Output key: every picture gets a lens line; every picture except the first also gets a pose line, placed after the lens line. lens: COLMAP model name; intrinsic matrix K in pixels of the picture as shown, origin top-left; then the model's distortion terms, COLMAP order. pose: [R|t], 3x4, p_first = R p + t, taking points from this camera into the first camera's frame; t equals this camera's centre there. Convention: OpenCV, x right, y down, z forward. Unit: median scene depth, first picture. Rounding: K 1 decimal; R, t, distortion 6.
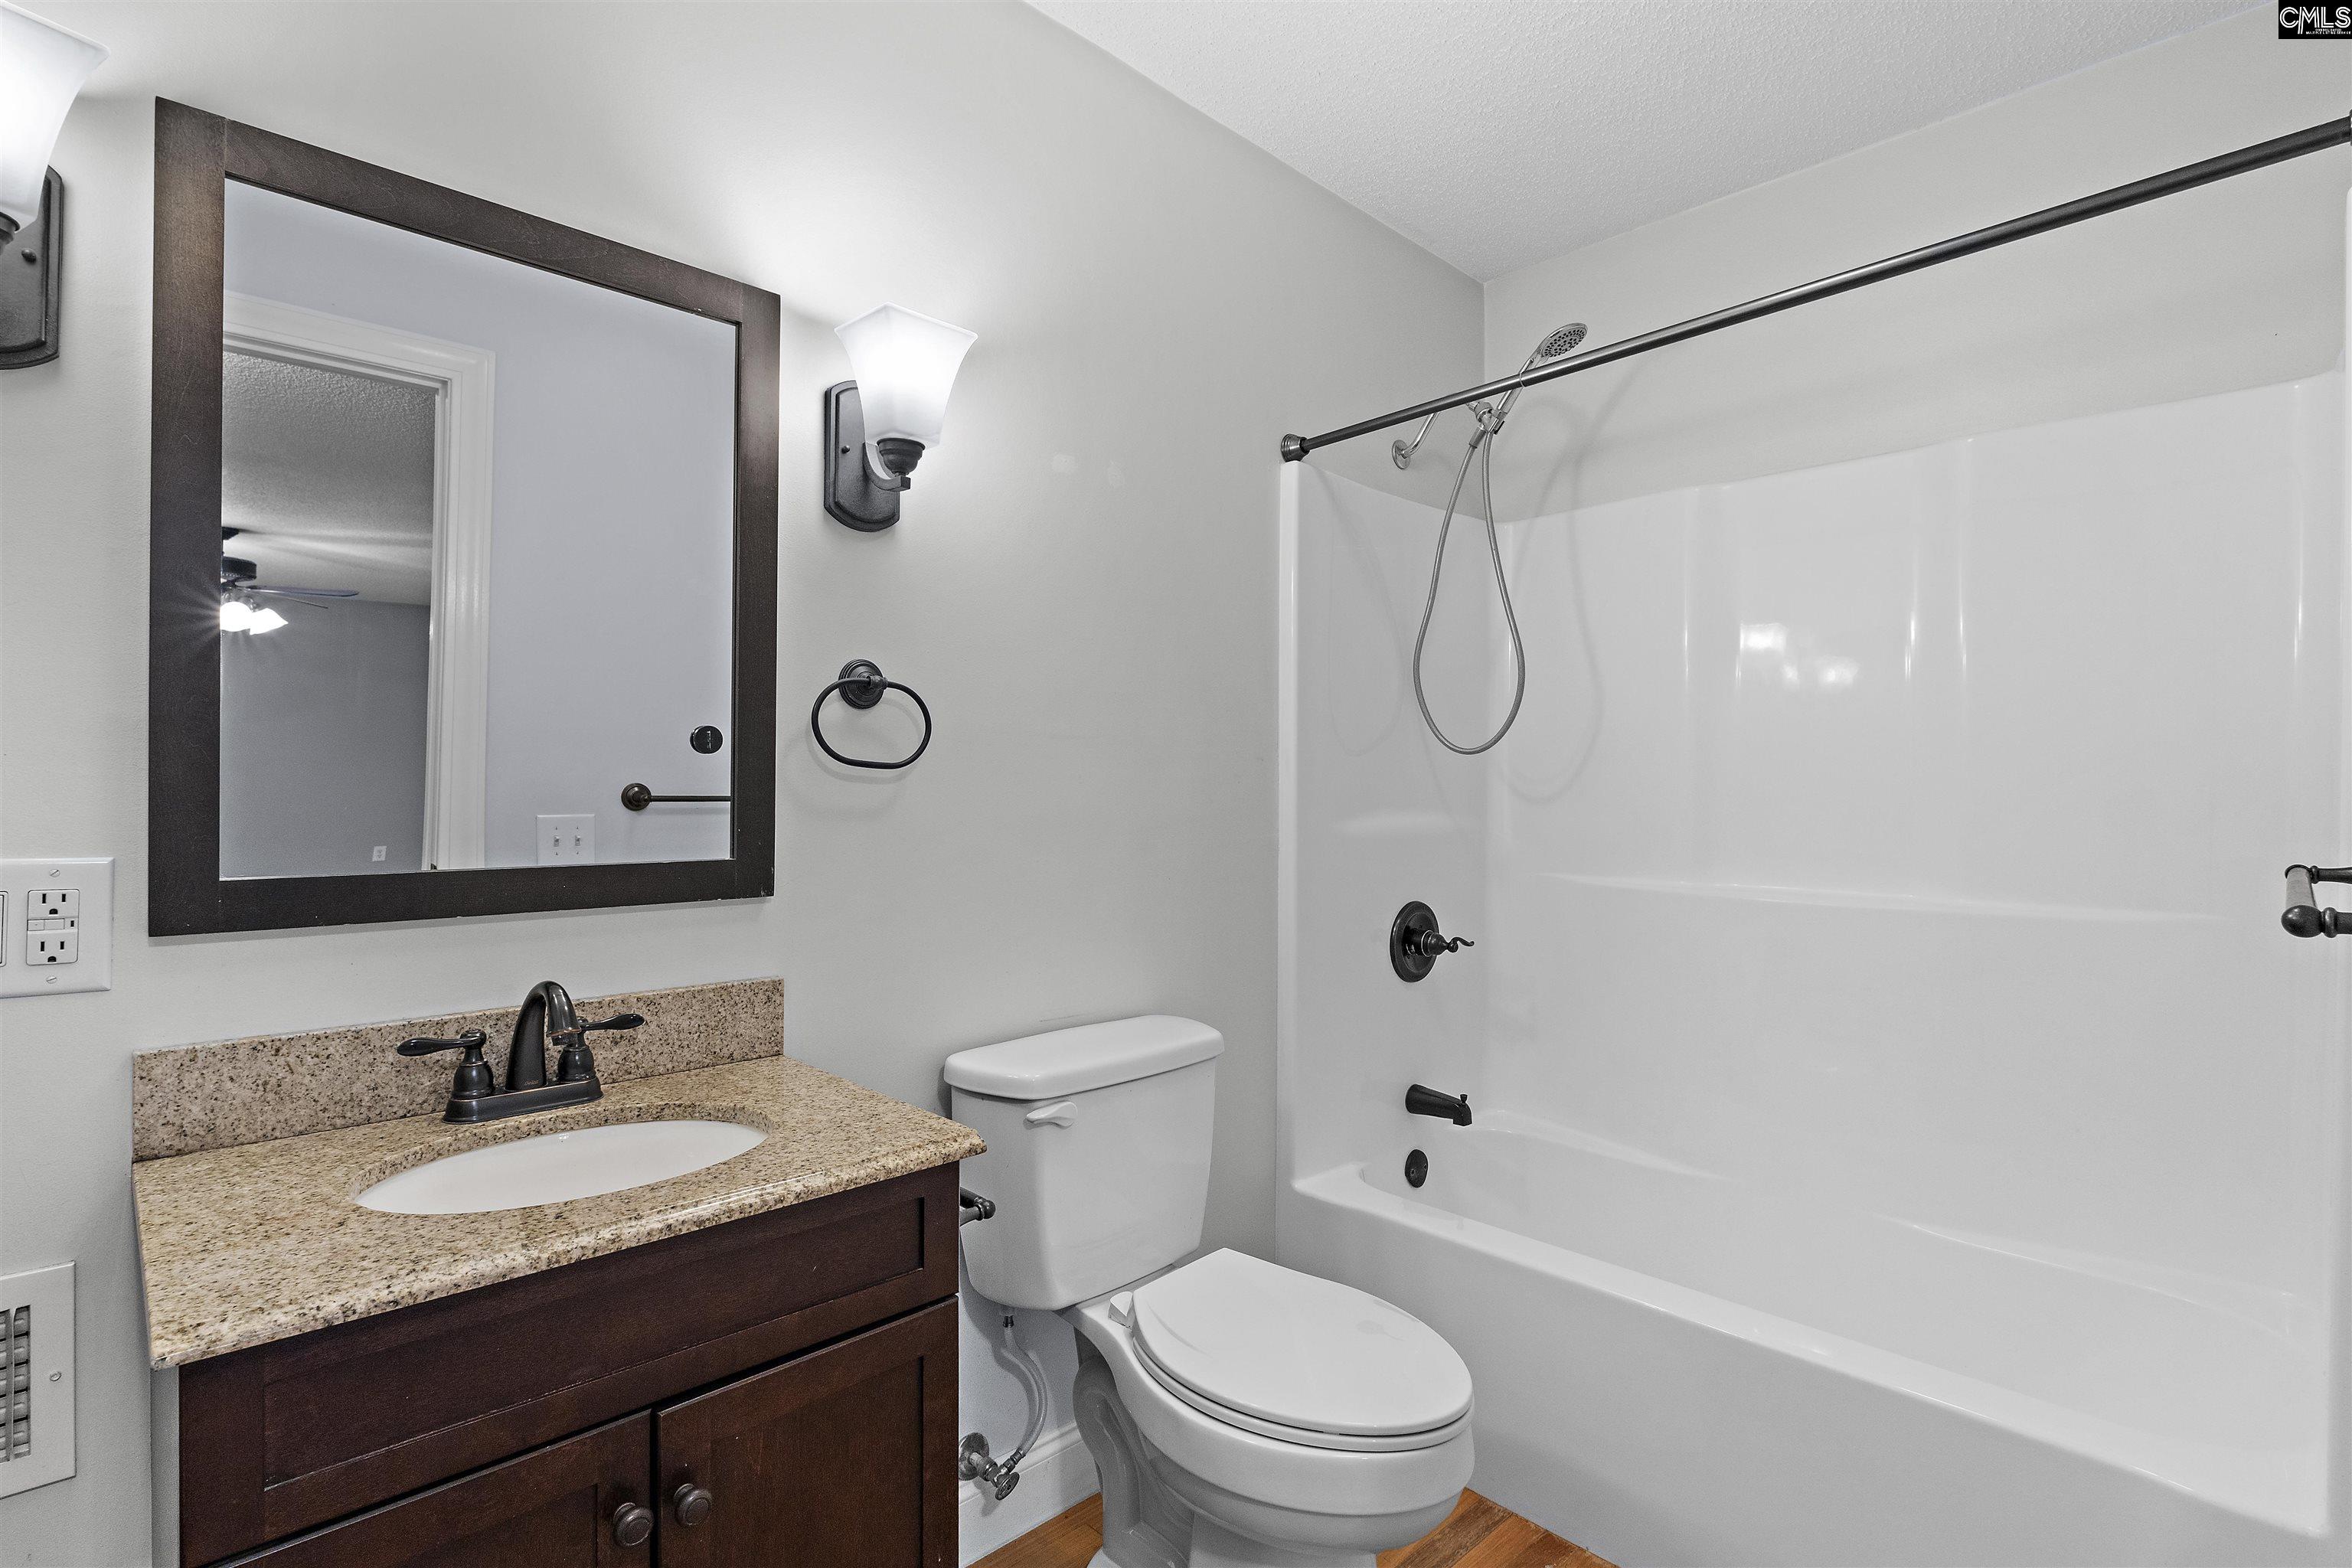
lens RADIAL K [[1084.9, 0, 1178.7], [0, 1084.9, 790.8], [0, 0, 1]] dist [-0.011753, 0.002675]
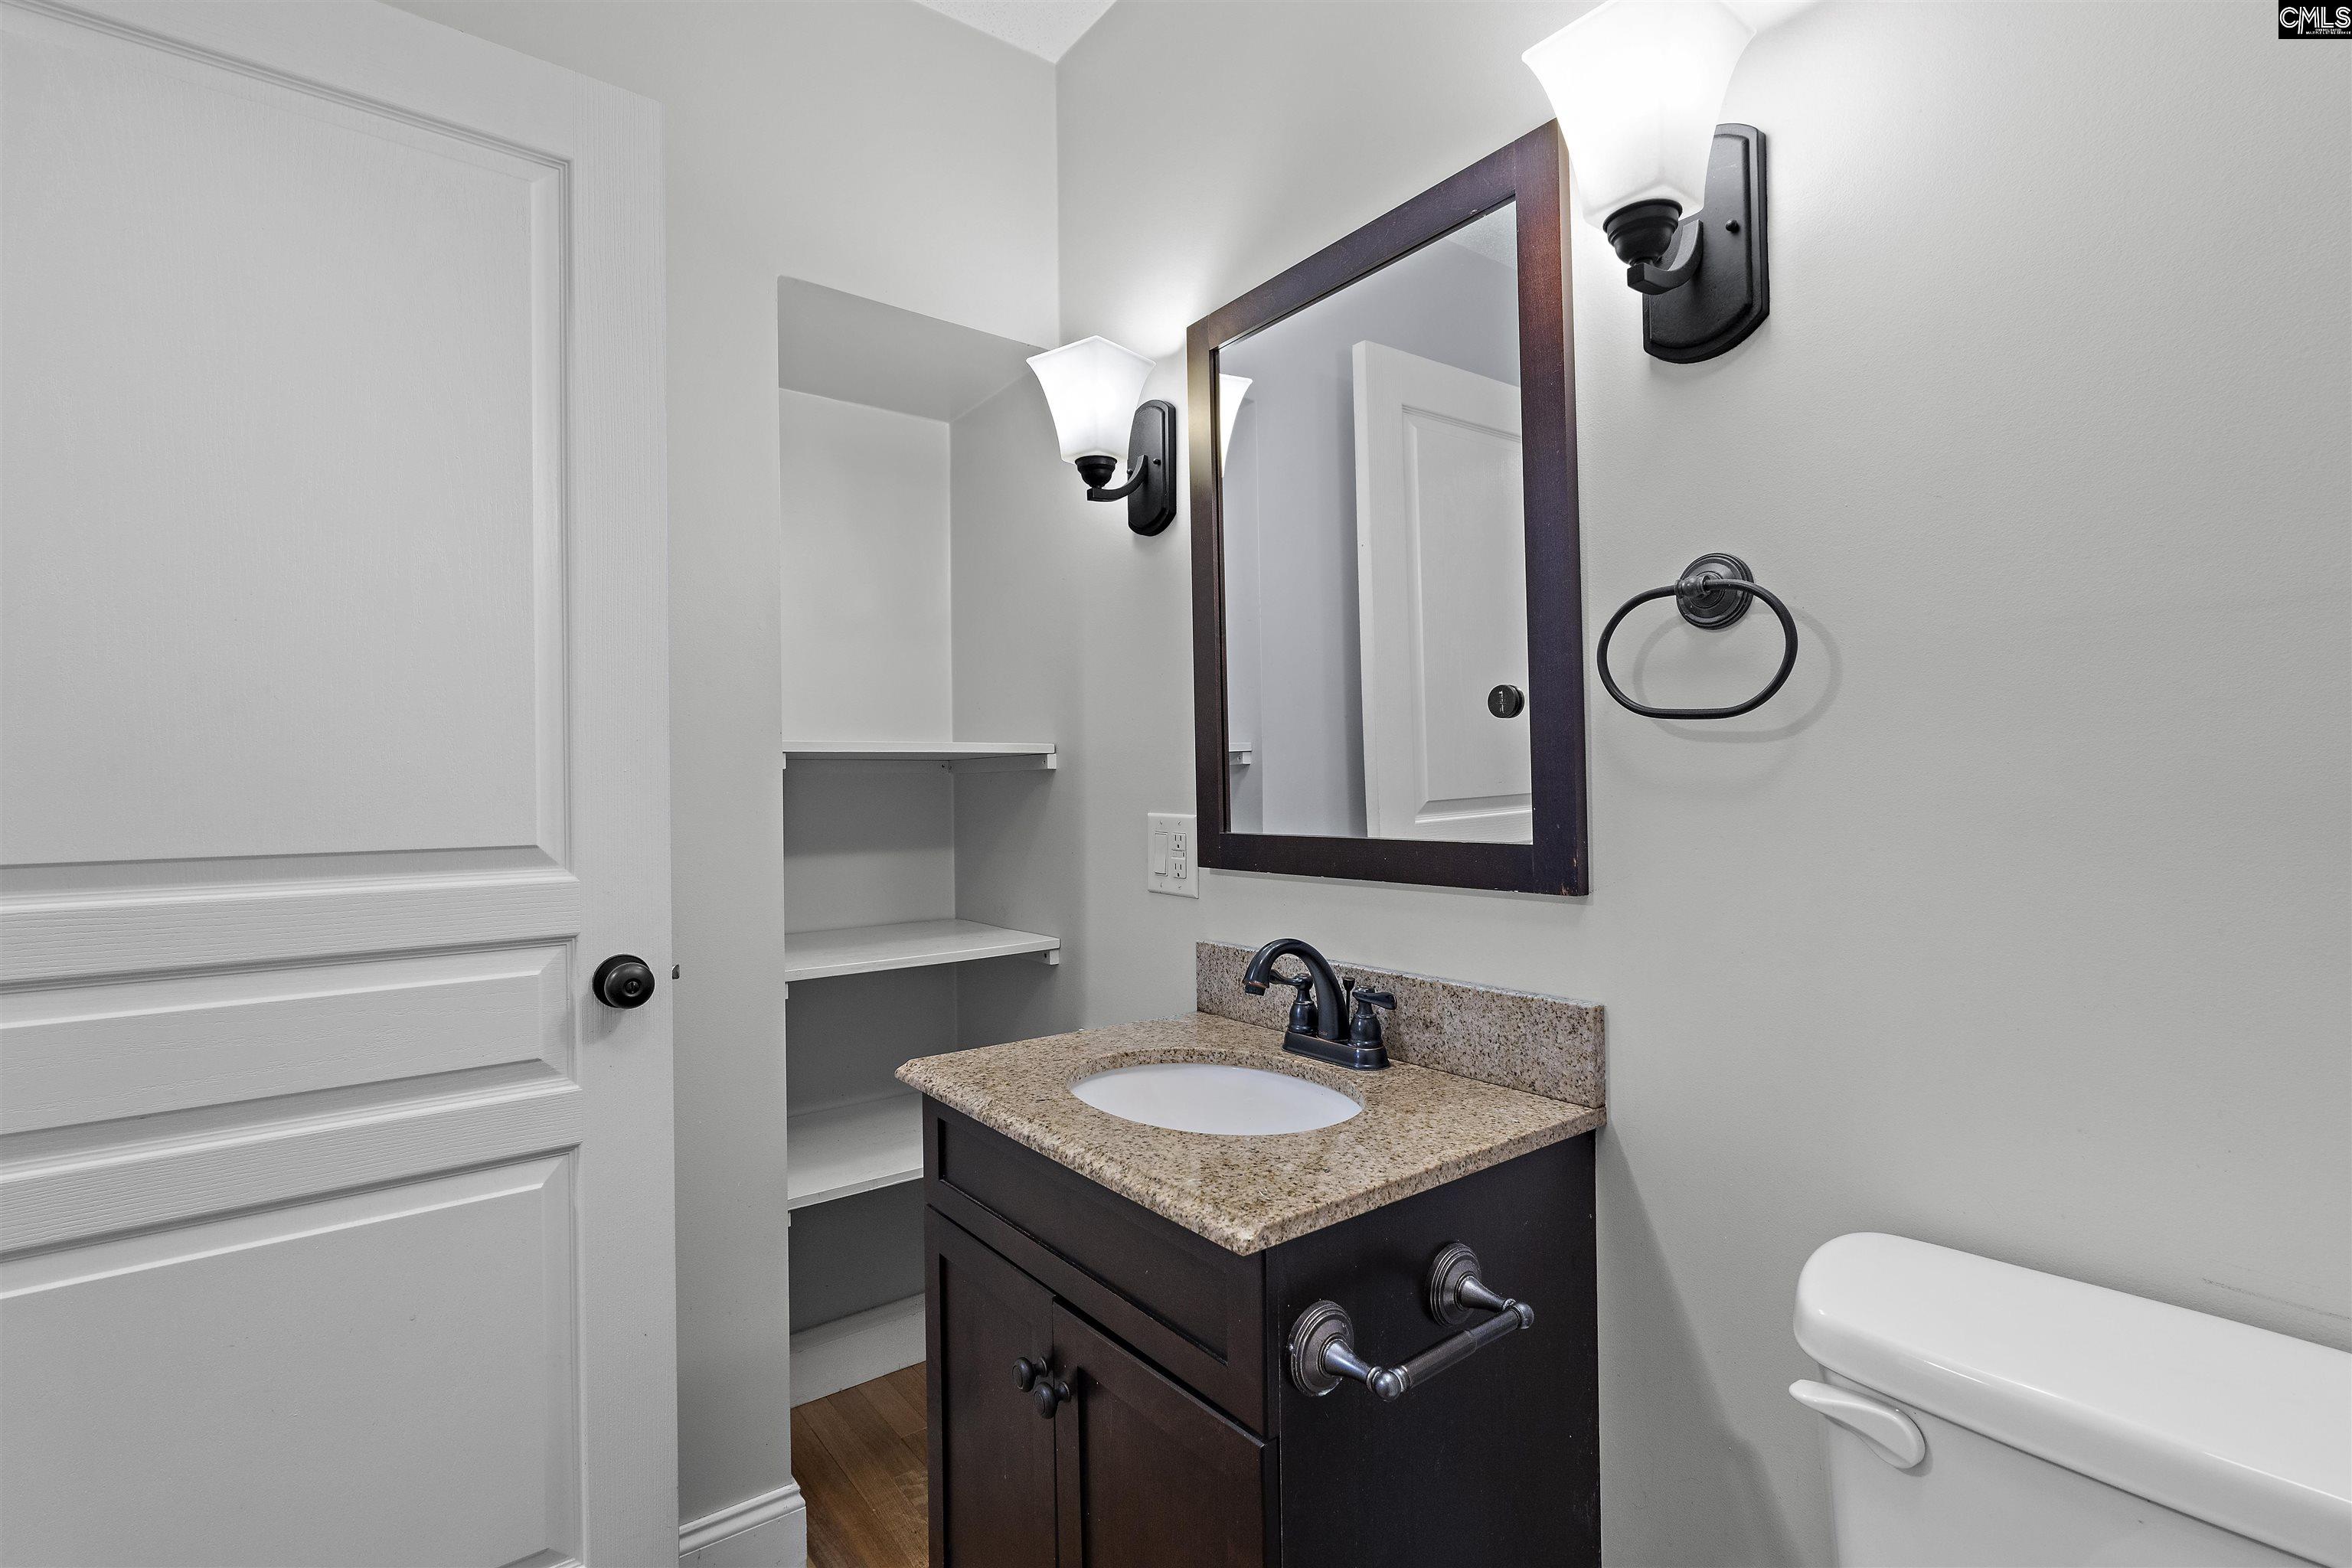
lens RADIAL K [[1084.9, 0, 1178.4], [0, 1084.9, 777.0], [0, 0, 1]] dist [-0.011753, 0.002675]
pose [[-0.120194, -0.013502, -0.992659, 0.451163], [0.013222, 0.999797, -0.015200, 0.022122], [0.992662, -0.014952, -0.119991, 0.870491]]
